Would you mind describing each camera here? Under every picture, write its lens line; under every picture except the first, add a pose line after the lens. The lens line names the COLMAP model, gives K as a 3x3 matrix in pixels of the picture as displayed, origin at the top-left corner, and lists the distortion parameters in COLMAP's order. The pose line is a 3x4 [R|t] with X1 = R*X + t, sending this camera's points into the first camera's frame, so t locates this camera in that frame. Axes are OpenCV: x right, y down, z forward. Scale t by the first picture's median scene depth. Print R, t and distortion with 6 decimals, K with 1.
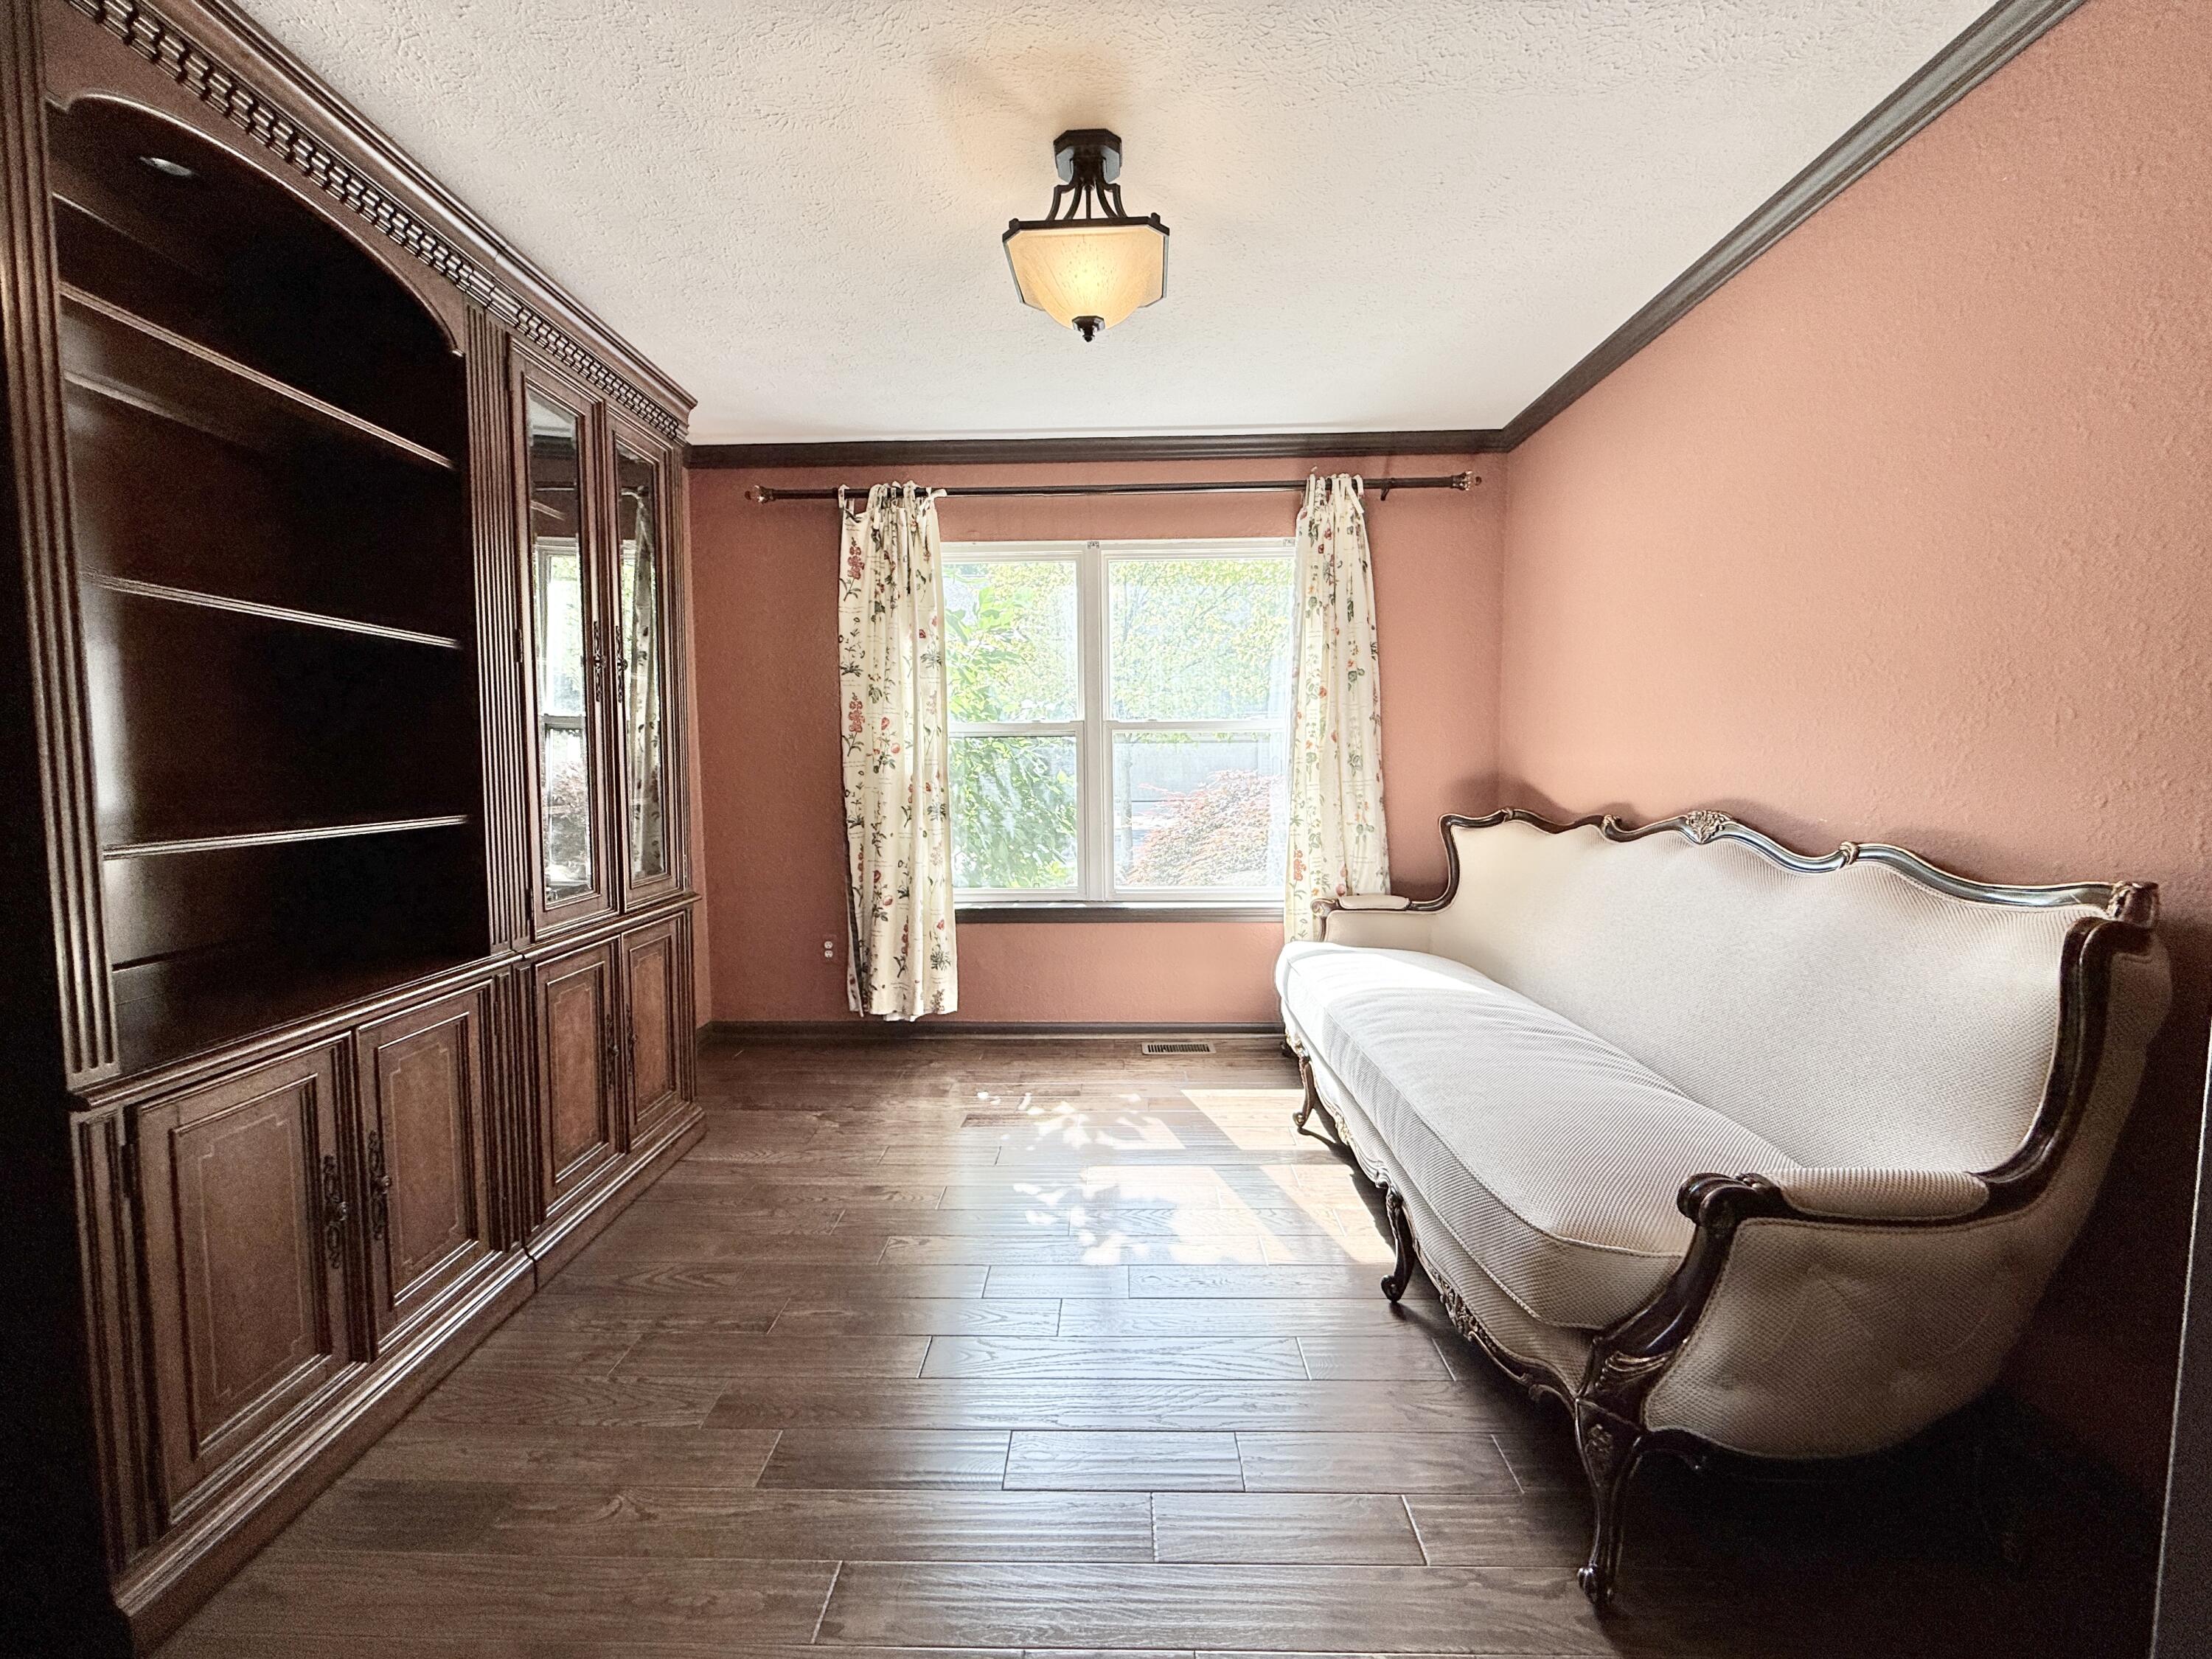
lens RADIAL K [[880.1, 0, 1097.4], [0, 880.1, 825.6], [0, 0, 1]] dist [-0.000212, -0.000054]
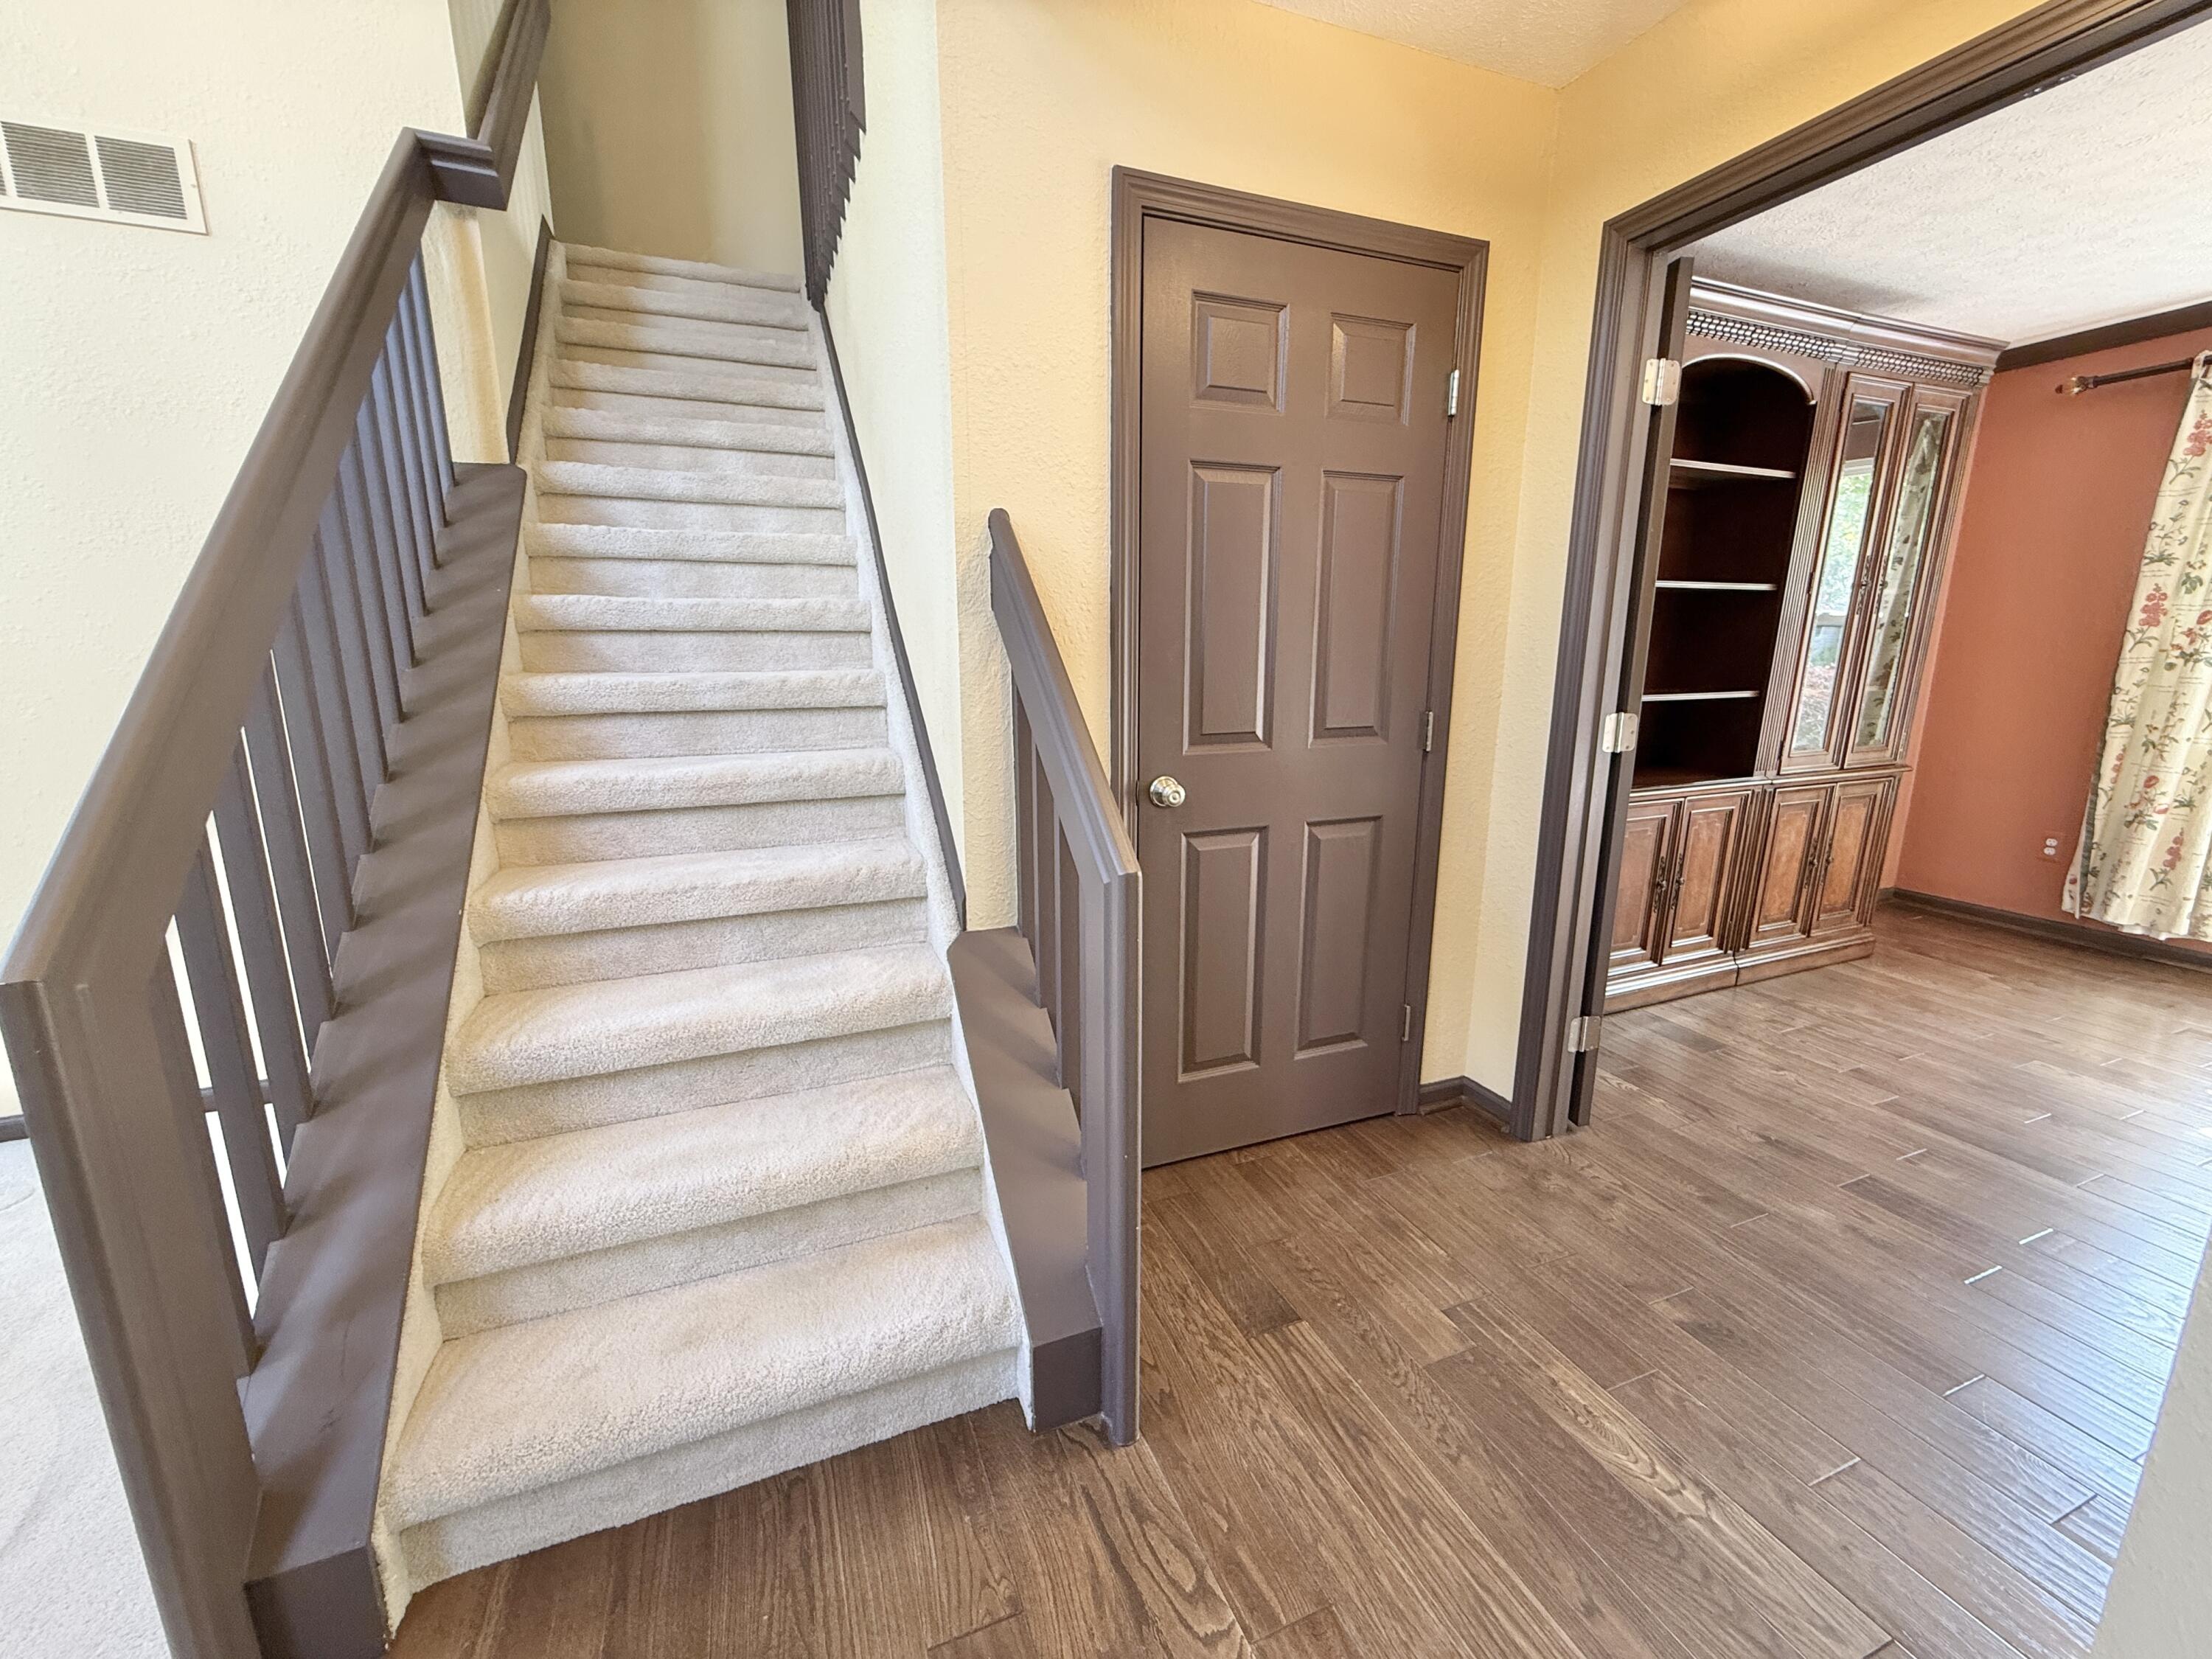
lens RADIAL K [[880.1, 0, 1101.0], [0, 880.1, 830.0], [0, 0, 1]] dist [-0.000212, -0.000054]
pose [[0.388828, 0.195688, -0.900288, 0.296437], [-0.068590, 0.980619, 0.183526, 0.020685], [0.918754, -0.009609, 0.394714, -0.671626]]
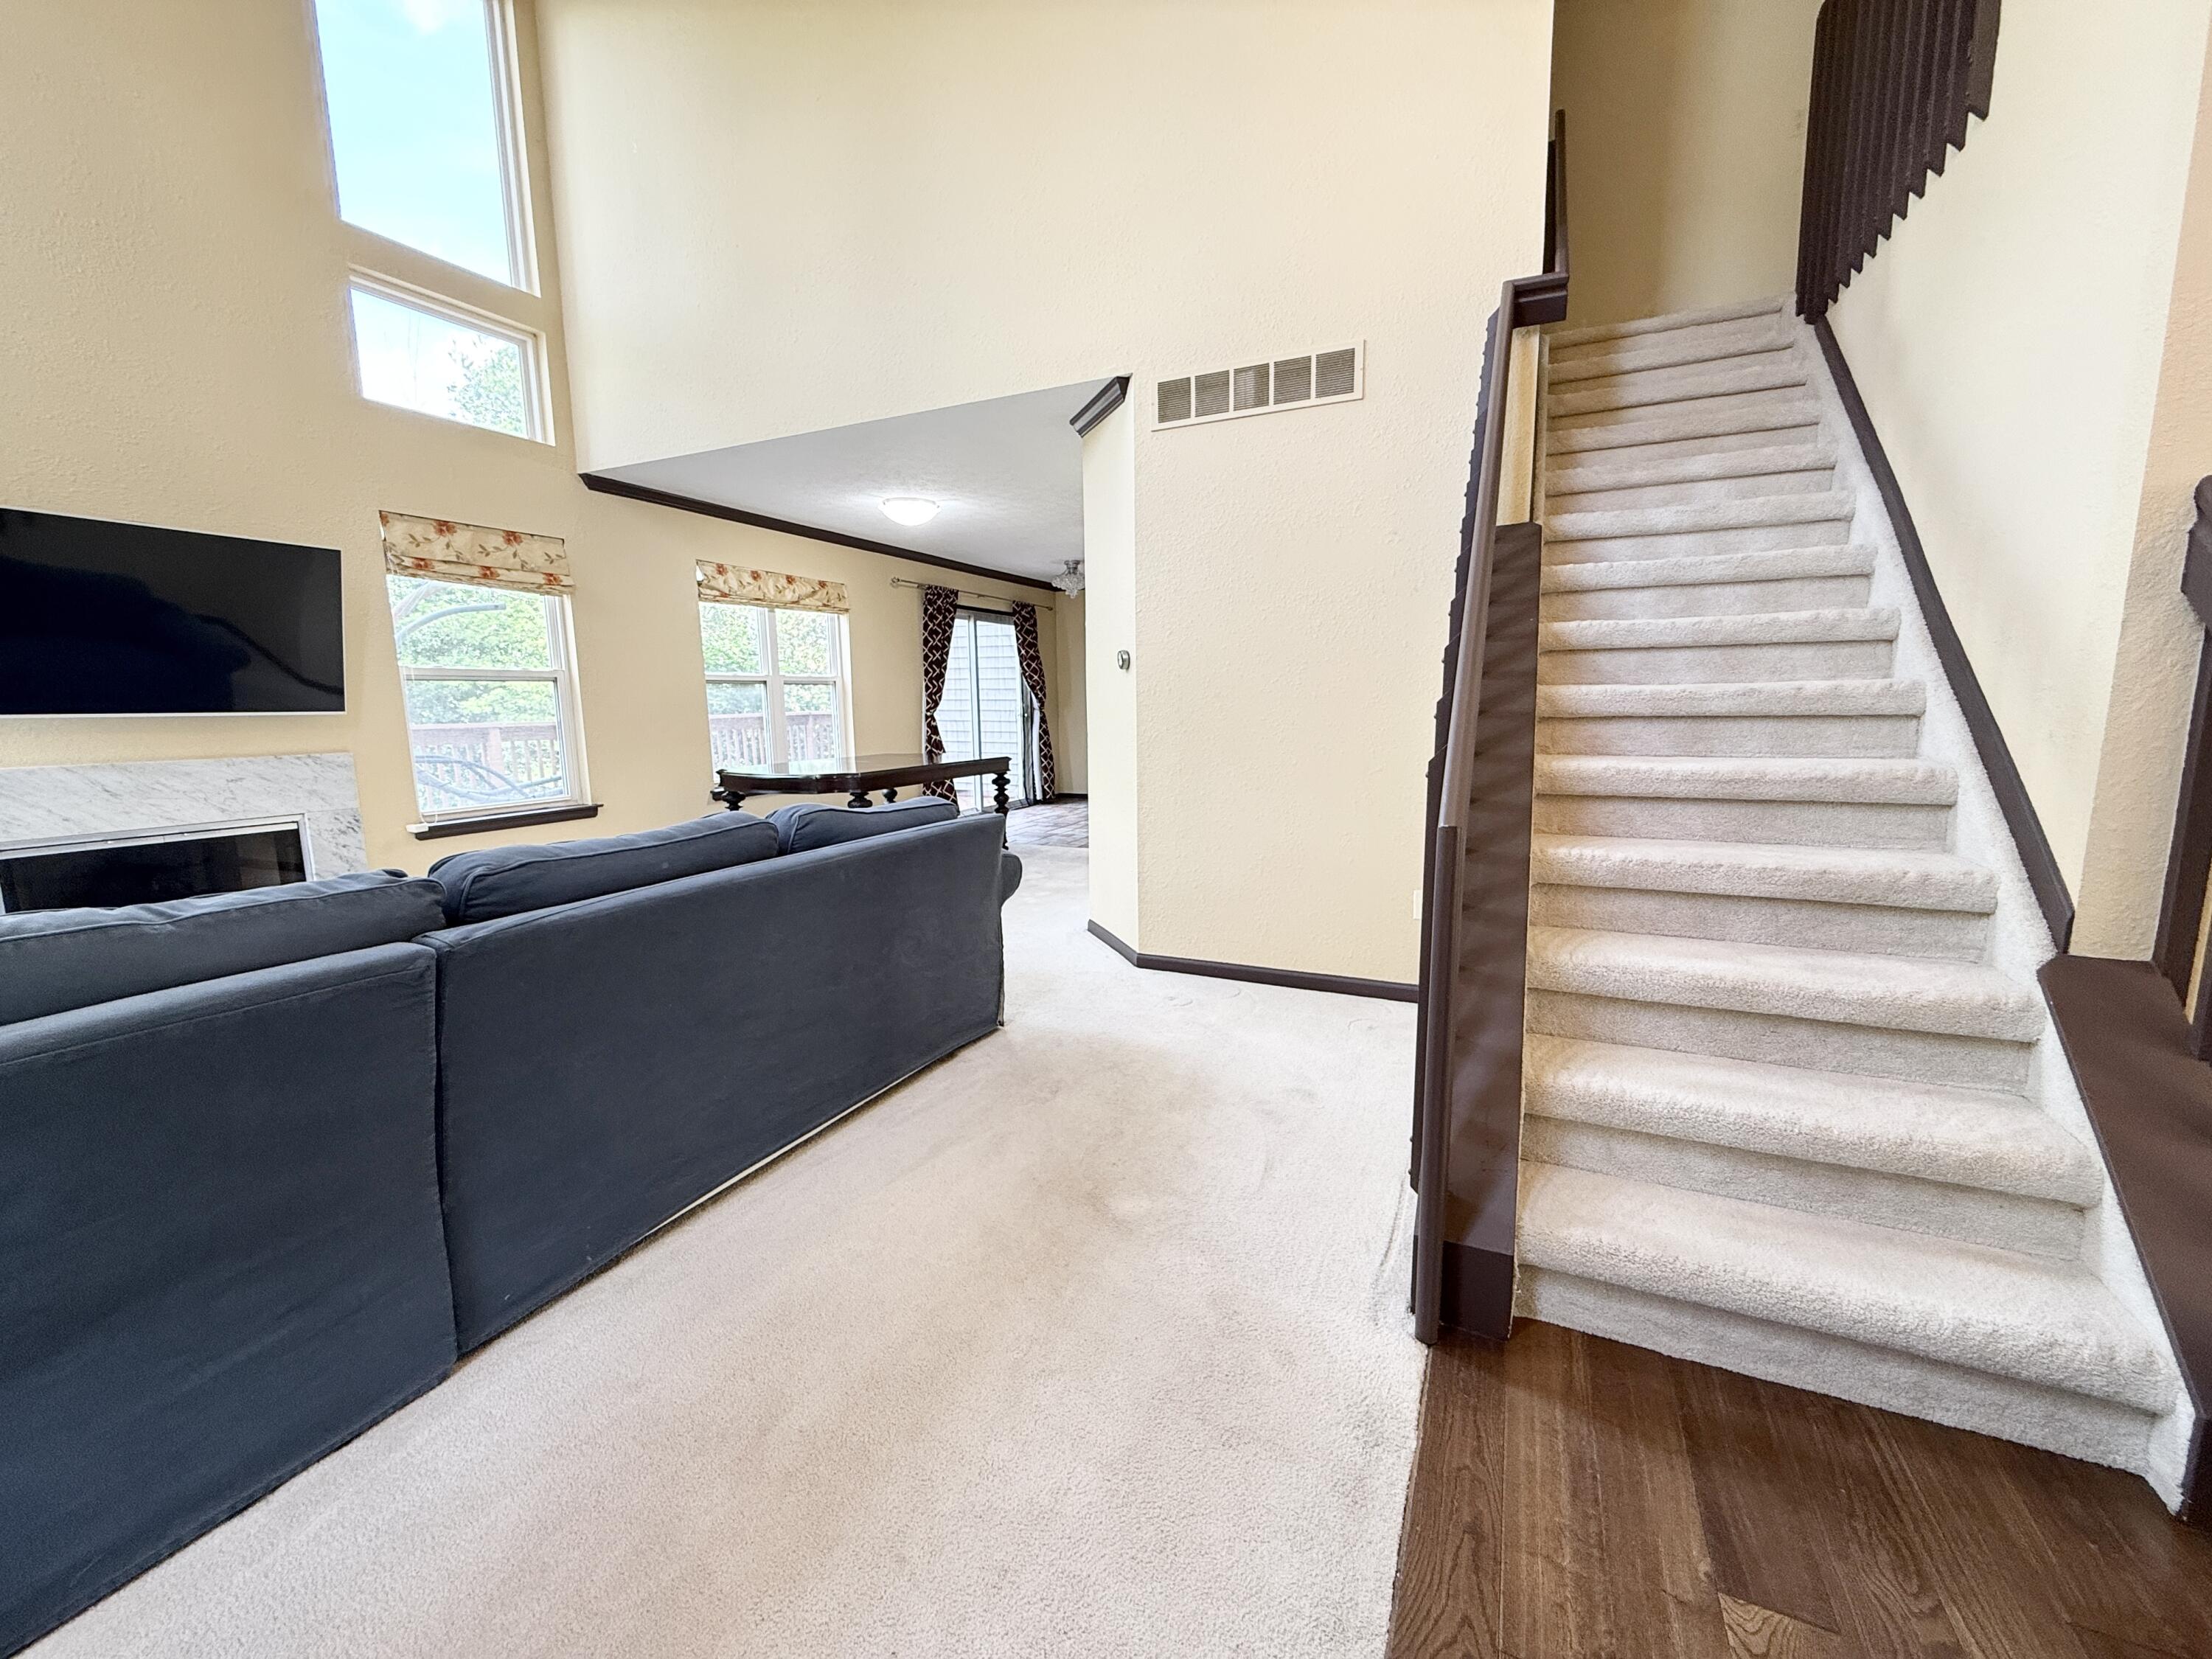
lens RADIAL K [[880.1, 0, 1097.5], [0, 880.1, 829.2], [0, 0, 1]] dist [-0.000212, -0.000054]
pose [[-0.405754, 0.146511, -0.902163, 0.575724], [-0.050094, 0.982020, 0.182010, 0.097410], [0.912608, 0.119044, -0.391119, -1.019163]]
